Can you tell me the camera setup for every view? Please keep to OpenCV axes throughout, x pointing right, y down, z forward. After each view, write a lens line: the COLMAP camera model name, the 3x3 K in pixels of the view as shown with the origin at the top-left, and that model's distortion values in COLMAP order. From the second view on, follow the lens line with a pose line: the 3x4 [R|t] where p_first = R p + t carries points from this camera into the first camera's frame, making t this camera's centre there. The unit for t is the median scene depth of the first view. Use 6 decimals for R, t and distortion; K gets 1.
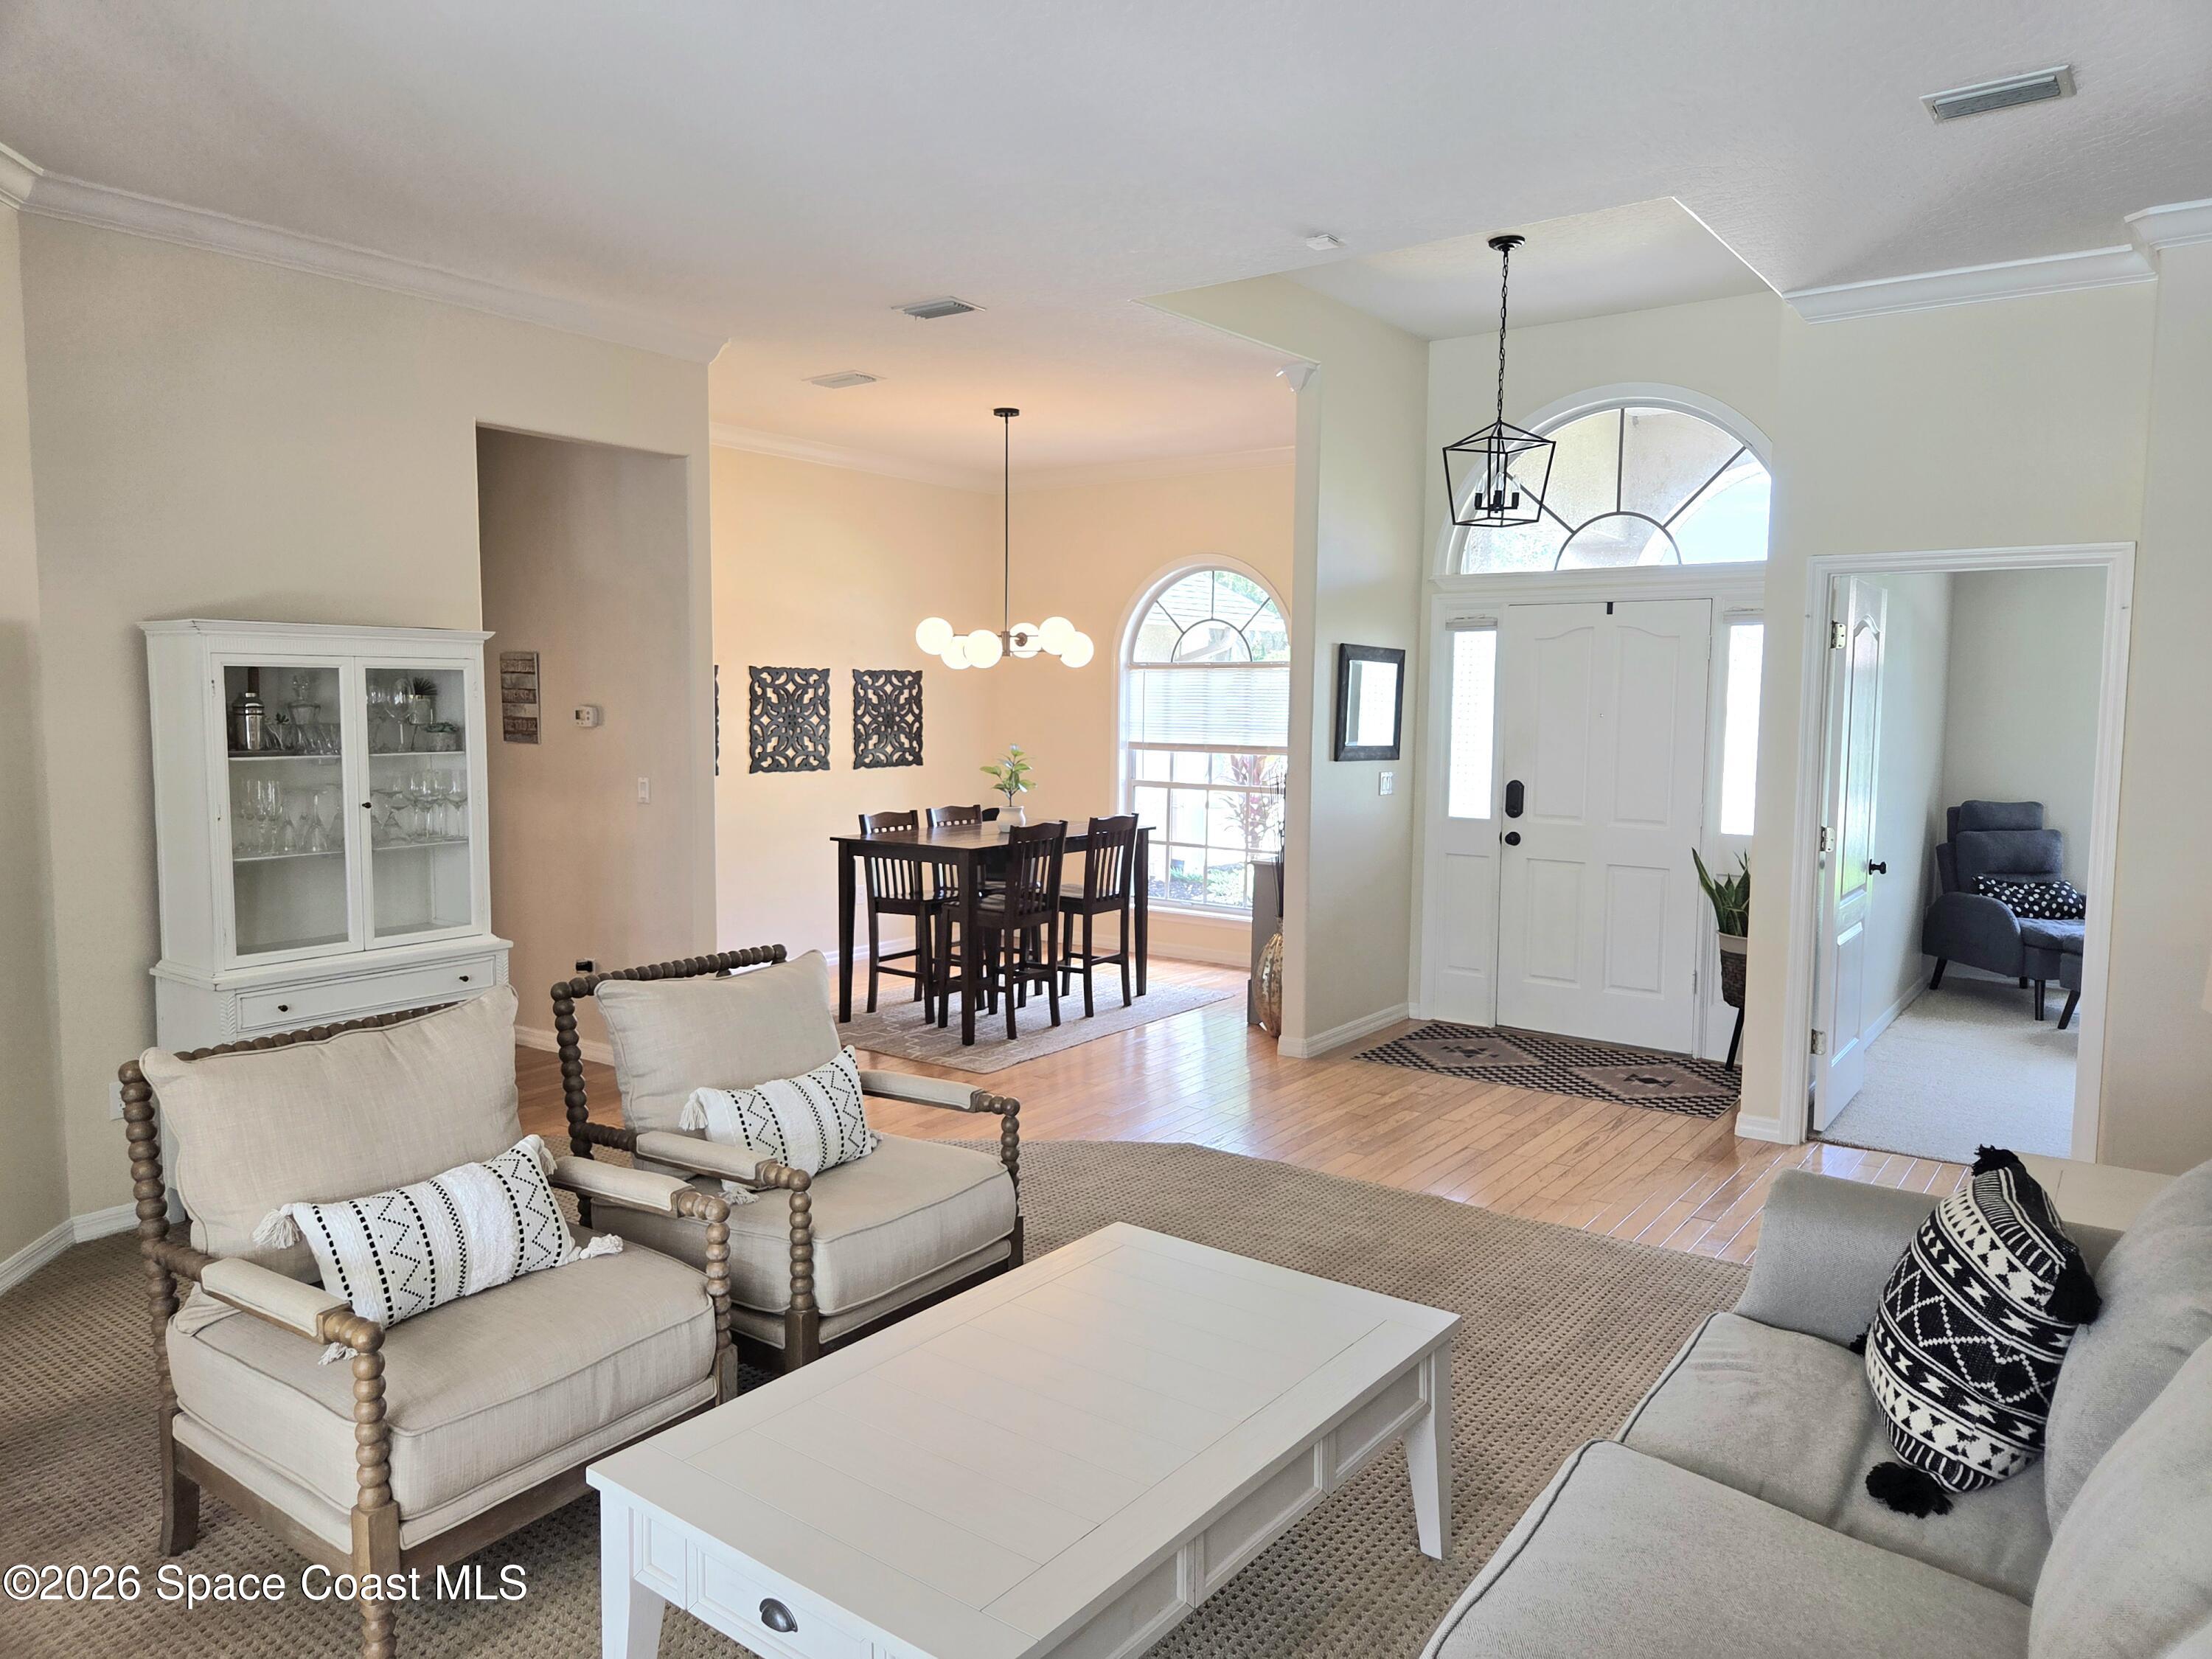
lens RADIAL K [[1487.9, 0, 1109.9], [0, 1487.9, 829.9], [0, 0, 1]] dist [-0.002970, -0.000896]
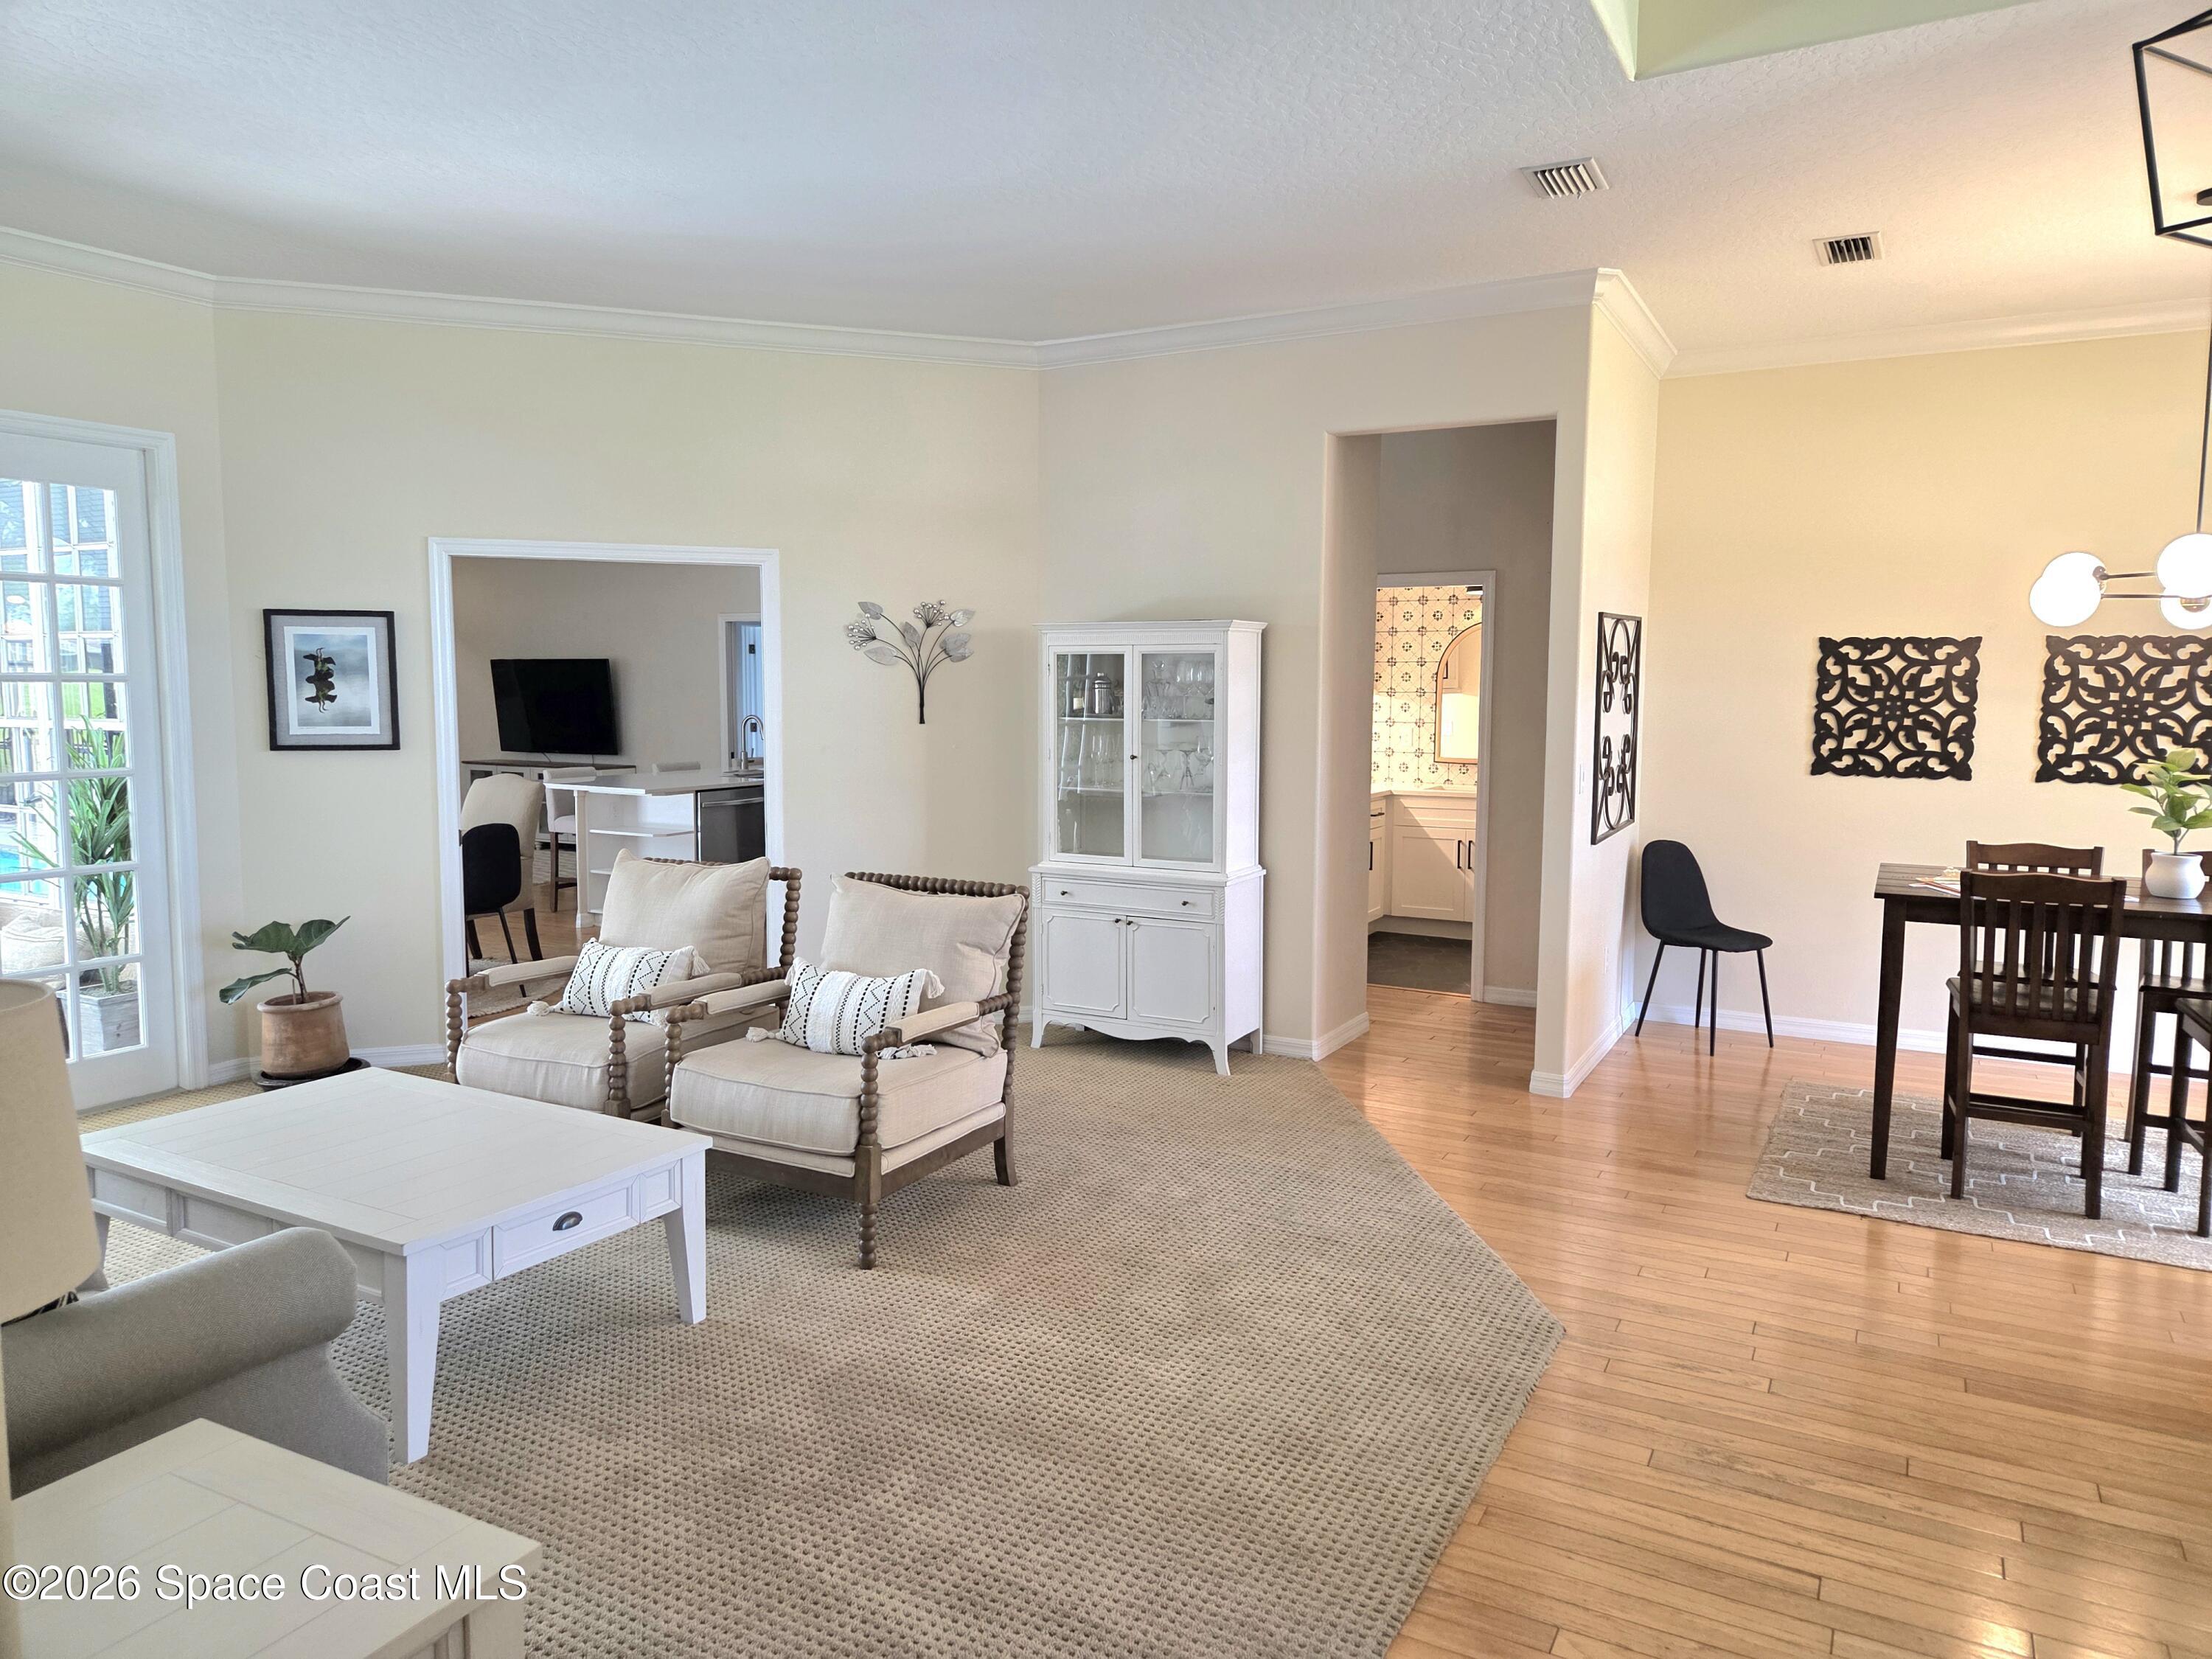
lens RADIAL K [[1487.9, 0, 1107.4], [0, 1487.9, 826.1], [0, 0, 1]] dist [-0.002970, -0.000896]
pose [[0.133535, 0.099067, -0.986080, 0.476465], [-0.089168, 0.992157, 0.087602, -0.046035], [0.987025, 0.076229, 0.141322, 0.518123]]
